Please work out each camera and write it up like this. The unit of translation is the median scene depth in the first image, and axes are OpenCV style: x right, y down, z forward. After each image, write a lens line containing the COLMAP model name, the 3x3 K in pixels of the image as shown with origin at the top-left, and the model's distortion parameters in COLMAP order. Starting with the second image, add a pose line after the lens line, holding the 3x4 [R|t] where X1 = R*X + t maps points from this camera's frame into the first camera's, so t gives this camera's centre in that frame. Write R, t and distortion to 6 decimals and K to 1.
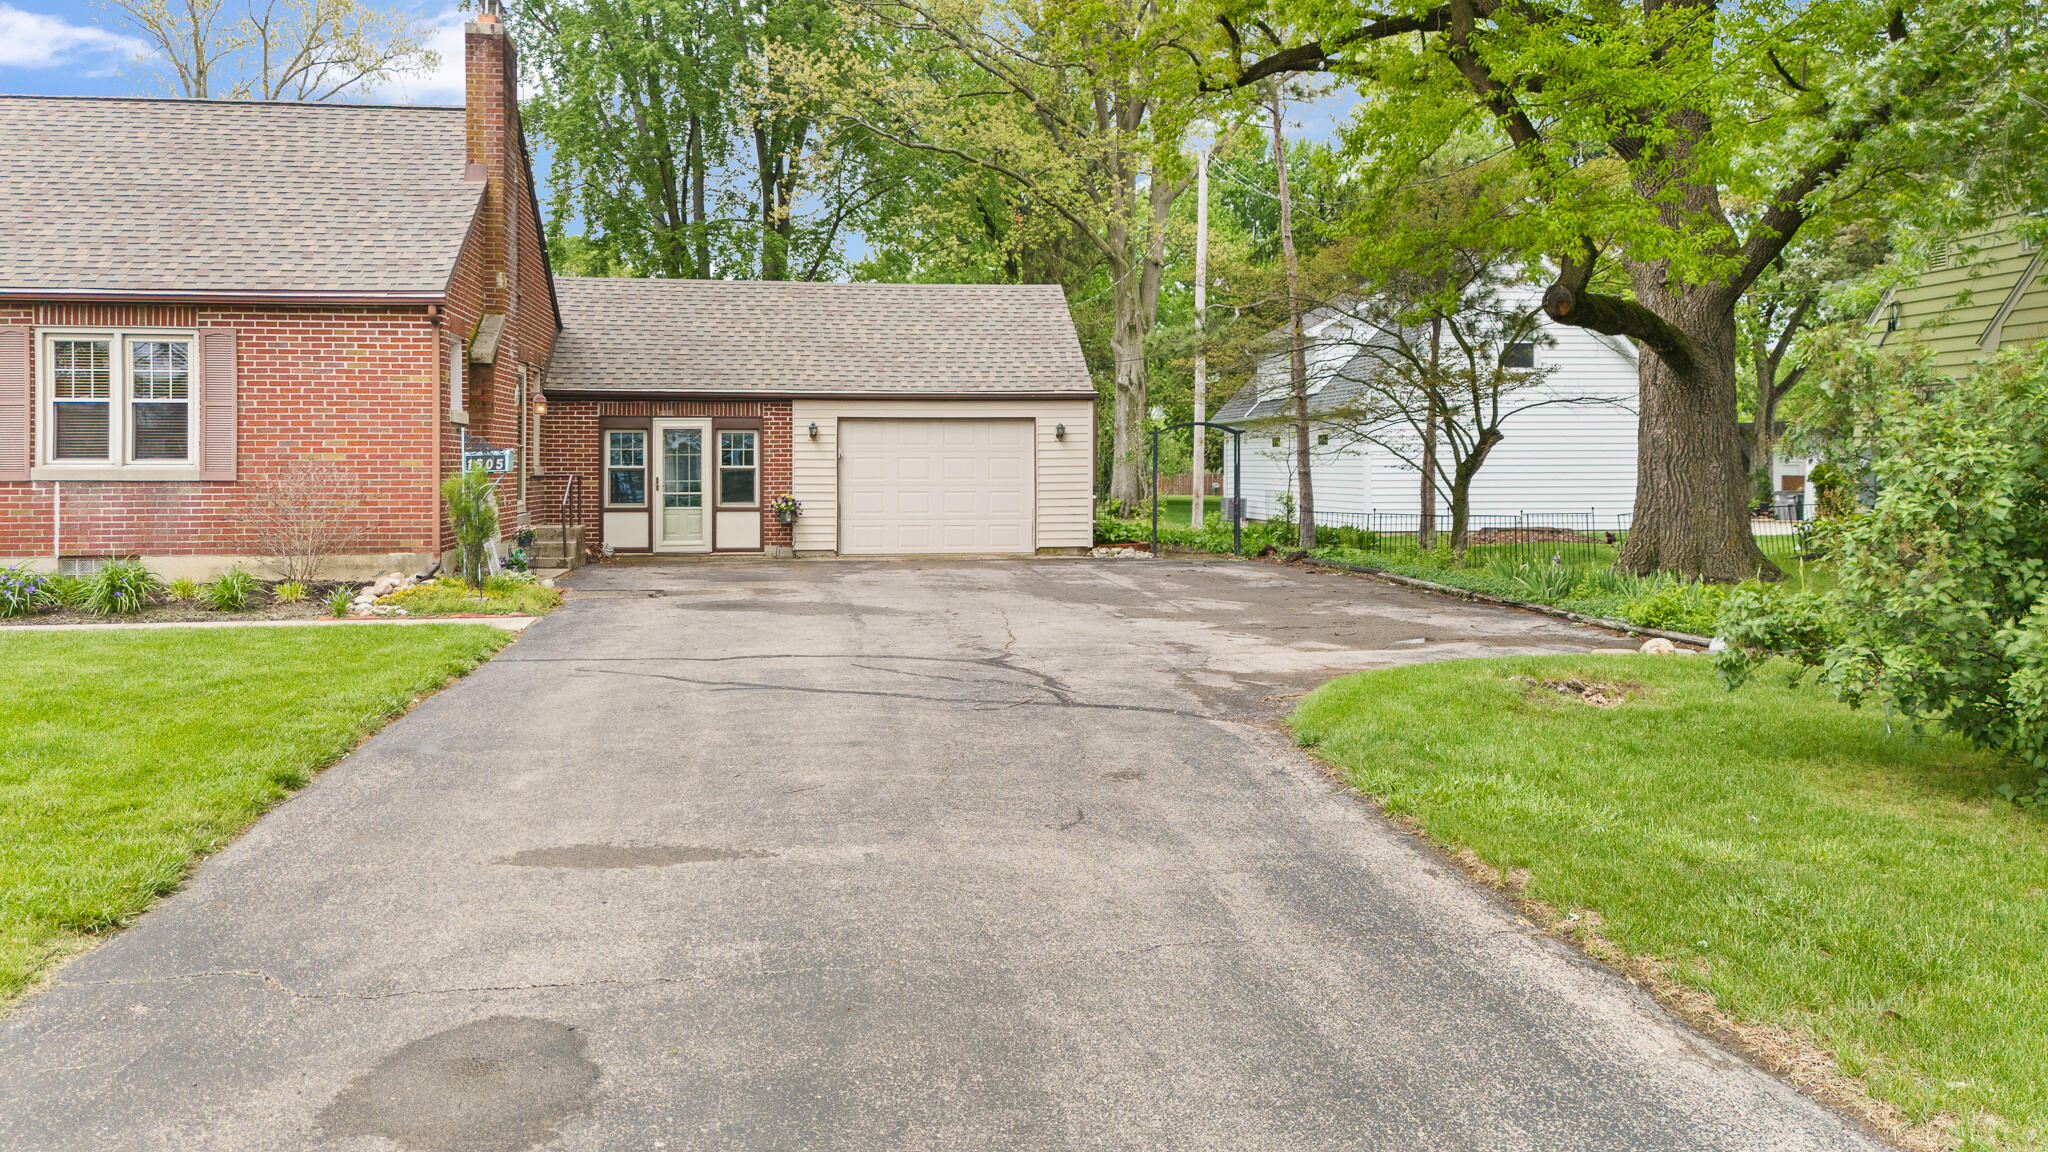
lens RADIAL K [[1557.3, 0, 1020.9], [0, 1557.3, 466.3], [0, 0, 1]] dist [0.062188, -0.067835]
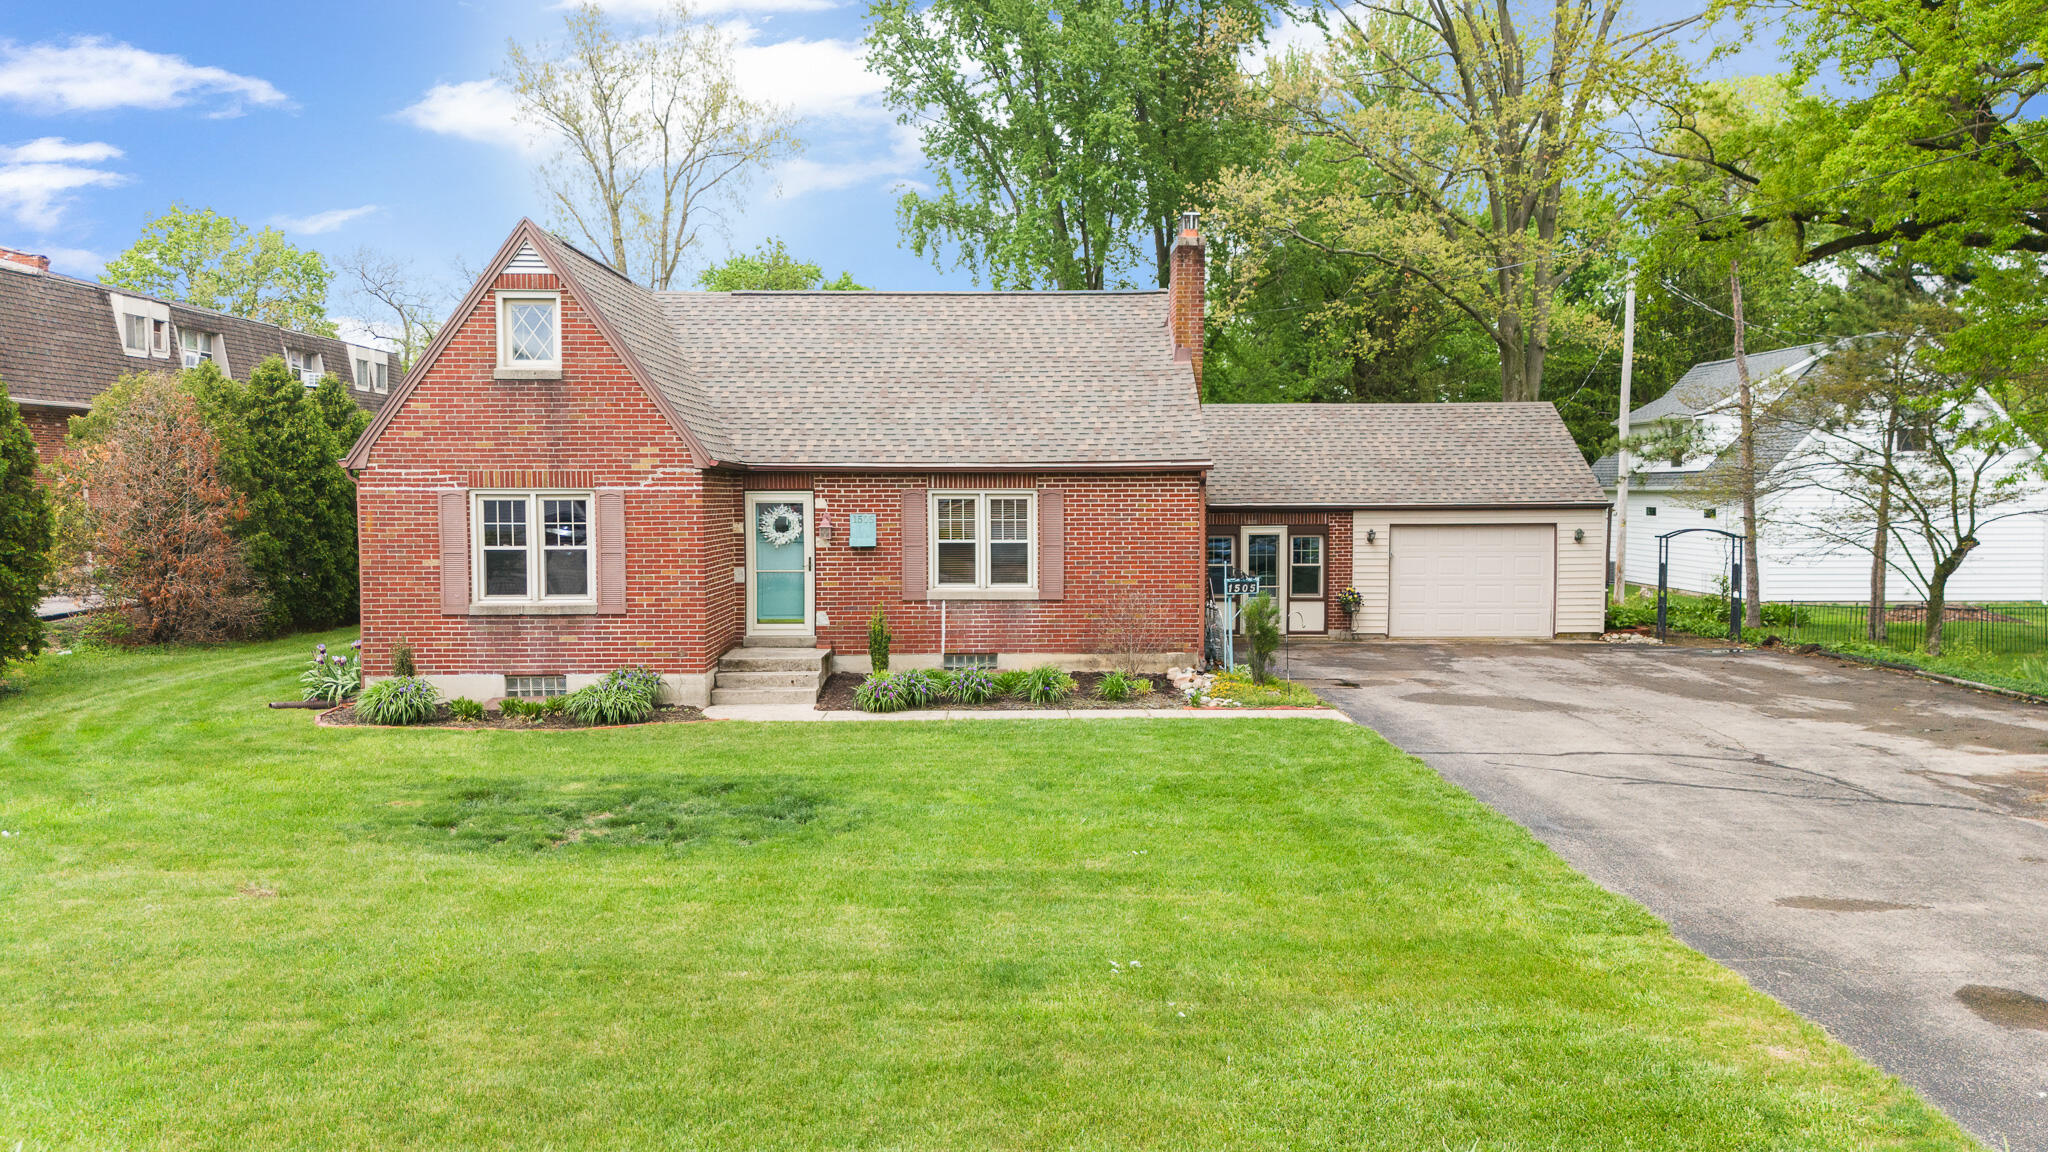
lens RADIAL K [[1557.3, 0, 1046.3], [0, 1557.3, 576.4], [0, 0, 1]] dist [0.062188, -0.067835]
pose [[0.993023, 0.007318, -0.117692, -0.287581], [-0.000593, 0.998370, 0.057070, -0.072475], [0.117917, -0.056602, 0.991409, -0.285070]]
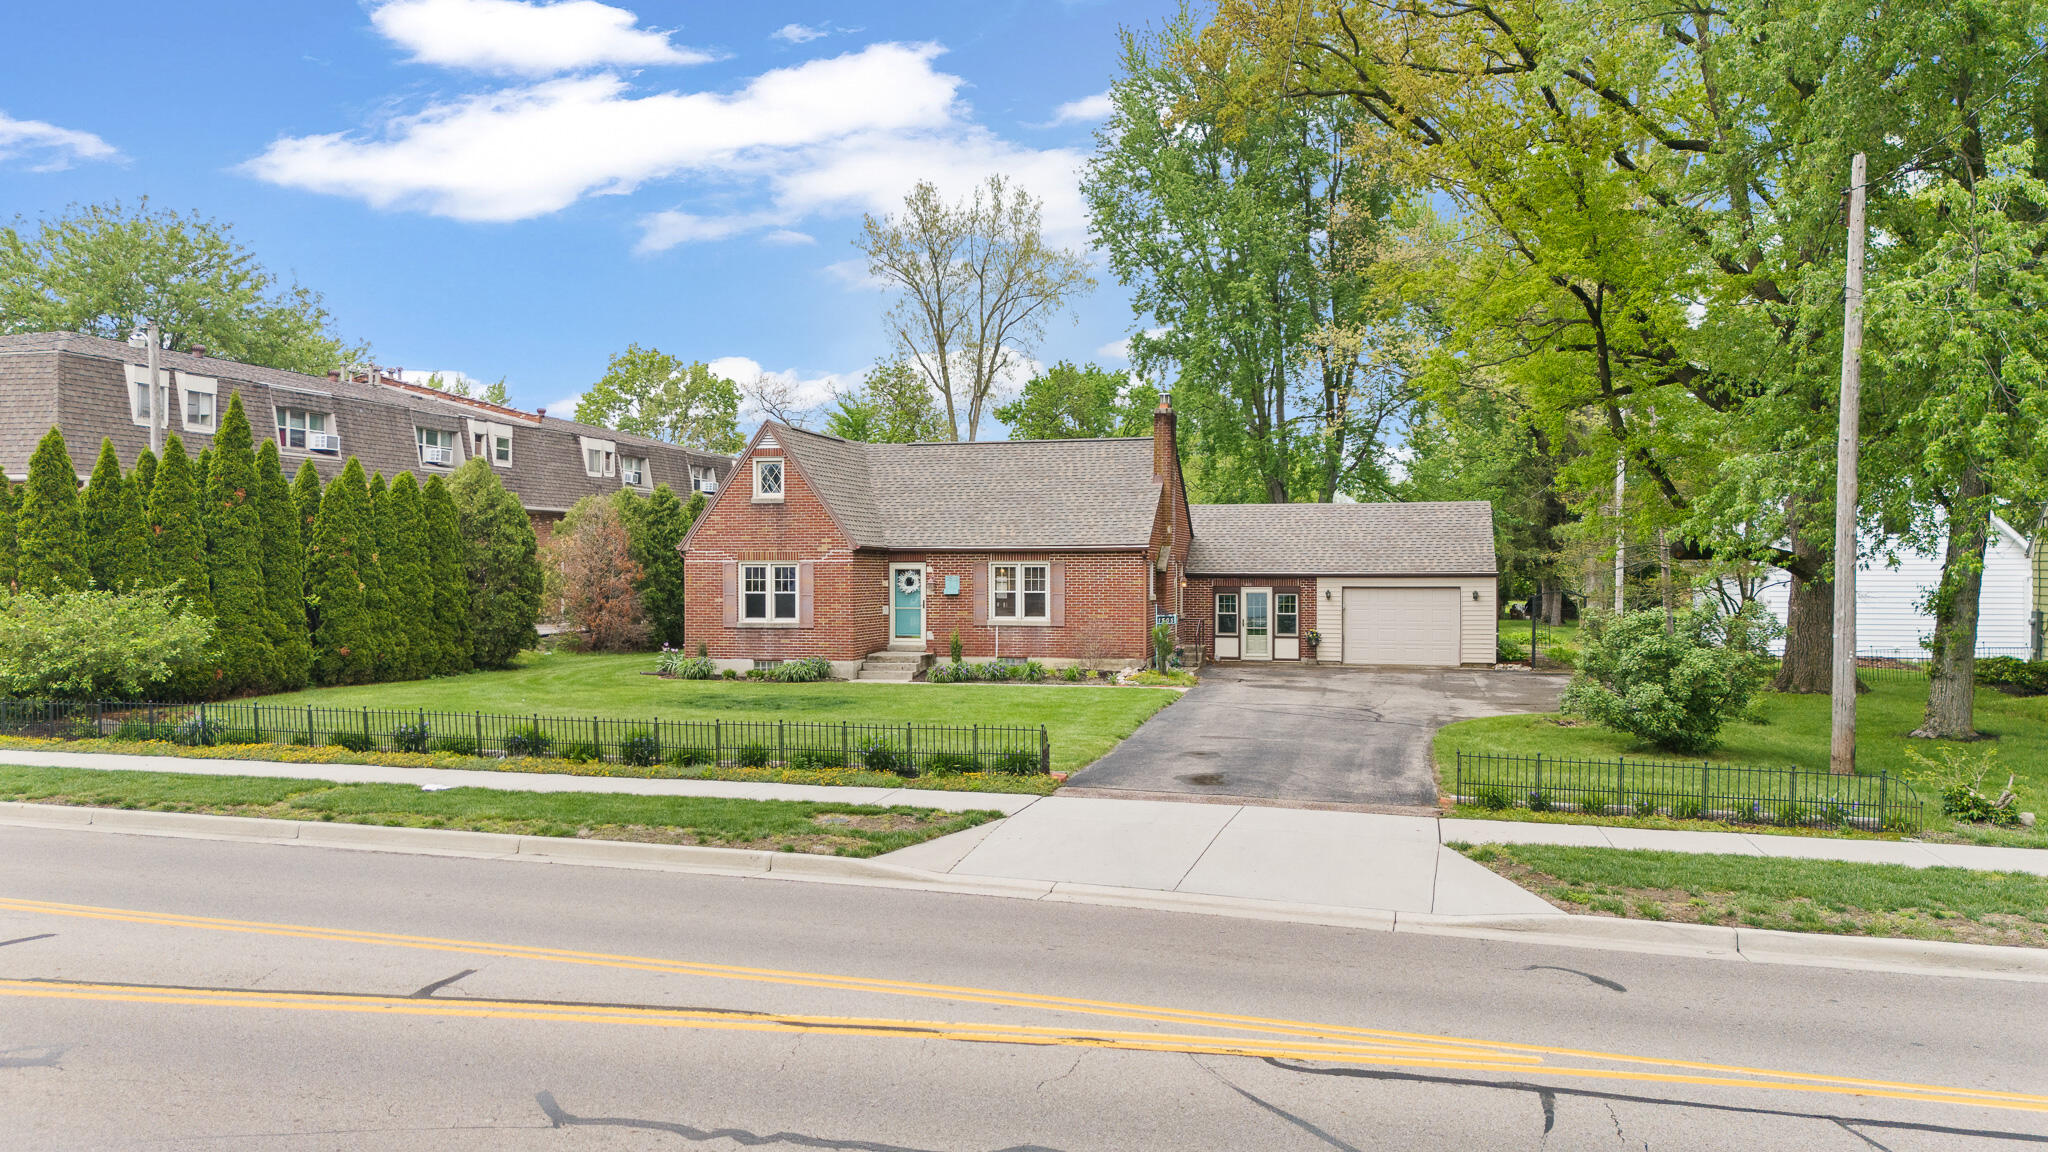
lens RADIAL K [[1557.3, 0, 1022.7], [0, 1557.3, 582.8], [0, 0, 1]] dist [0.062188, -0.067835]
pose [[0.928782, 0.005712, -0.370582, 0.246398], [-0.001762, 0.999938, 0.010997, -0.066118], [0.370622, -0.009561, 0.928735, -0.957919]]
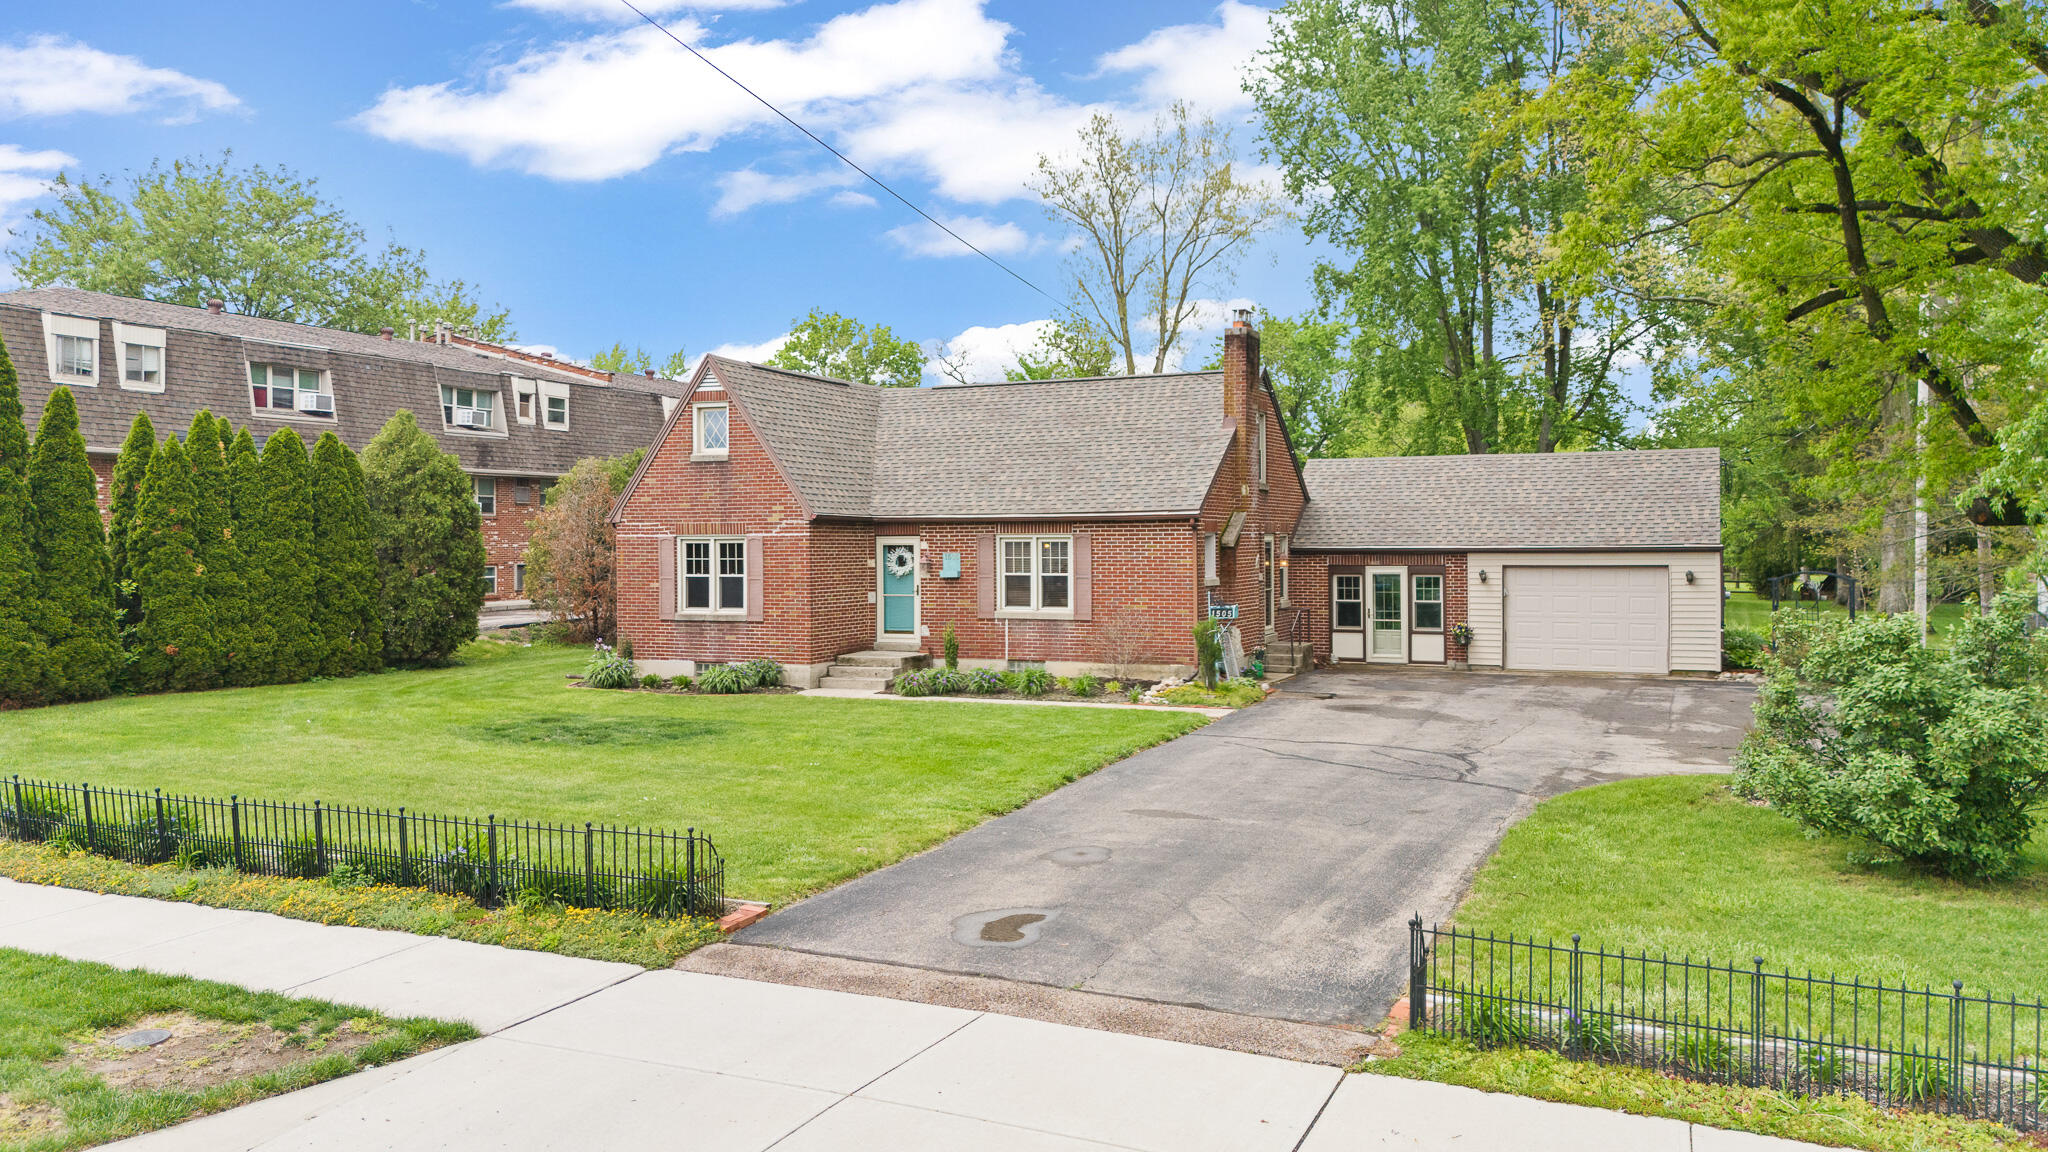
lens RADIAL K [[1557.3, 0, 1013.1], [0, 1557.3, 560.3], [0, 0, 1]] dist [0.062188, -0.067835]
pose [[0.846623, 0.004974, -0.532170, 0.287637], [0.003083, 0.999894, 0.014250, -0.067604], [0.532185, -0.013705, 0.846517, -0.422240]]
